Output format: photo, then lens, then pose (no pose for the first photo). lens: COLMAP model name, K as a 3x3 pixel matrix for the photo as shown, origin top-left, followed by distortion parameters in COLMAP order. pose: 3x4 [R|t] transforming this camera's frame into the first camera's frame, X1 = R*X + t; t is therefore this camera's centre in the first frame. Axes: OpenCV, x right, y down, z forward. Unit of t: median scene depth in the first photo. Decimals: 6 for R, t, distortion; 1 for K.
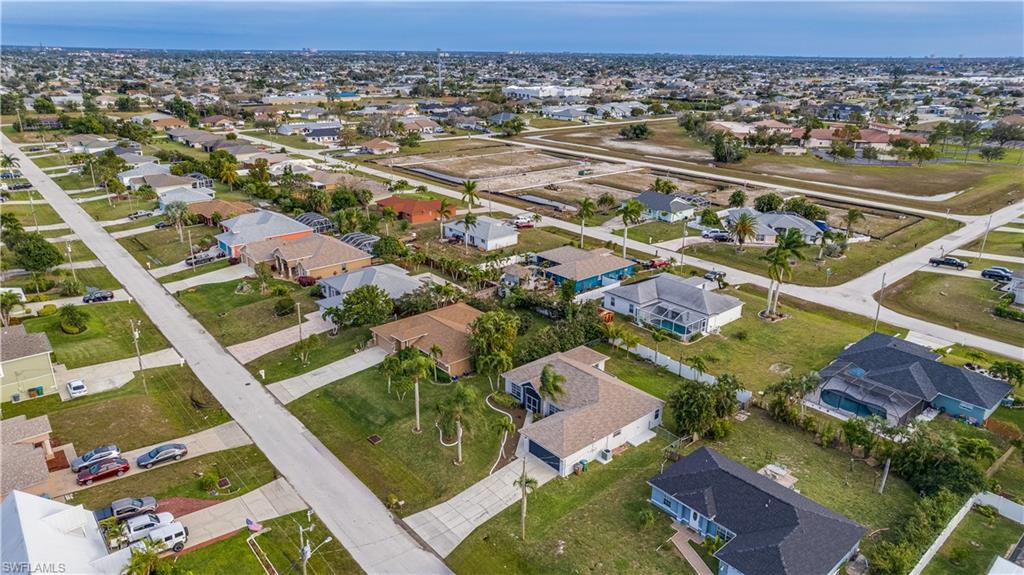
lens RADIAL K [[668.7, 0, 507.6], [0, 668.7, 288.3], [0, 0, 1]] dist [-0.039028, 0.065015]
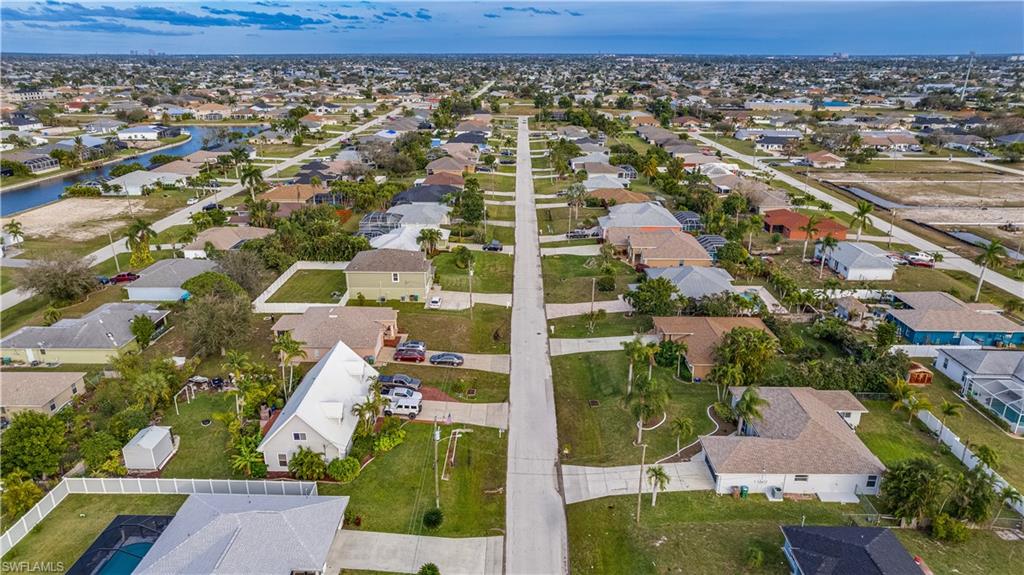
lens RADIAL K [[668.7, 0, 507.6], [0, 668.7, 288.3], [0, 0, 1]] dist [-0.039028, 0.065015]
pose [[0.750019, 0.216896, -0.624842, 0.246148], [-0.220889, 0.972603, 0.072470, -0.010290], [0.623442, 0.083666, 0.777380, 0.003751]]
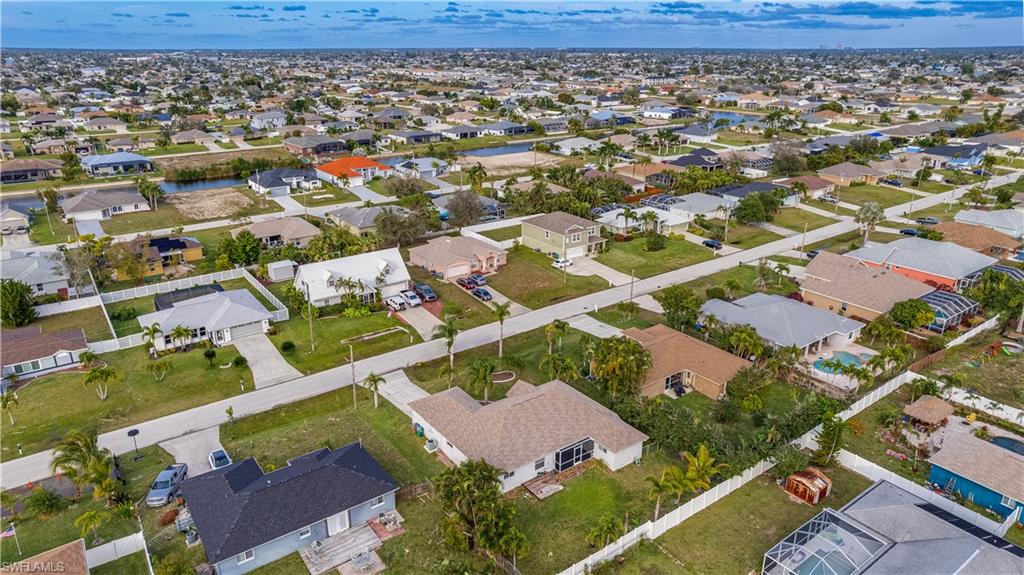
lens RADIAL K [[668.7, 0, 507.6], [0, 668.7, 288.3], [0, 0, 1]] dist [-0.039028, 0.065015]
pose [[-0.097492, 0.334069, -0.937493, 0.636123], [-0.335570, 0.875785, 0.346977, -0.222983], [0.936957, 0.348422, 0.026722, 0.636611]]
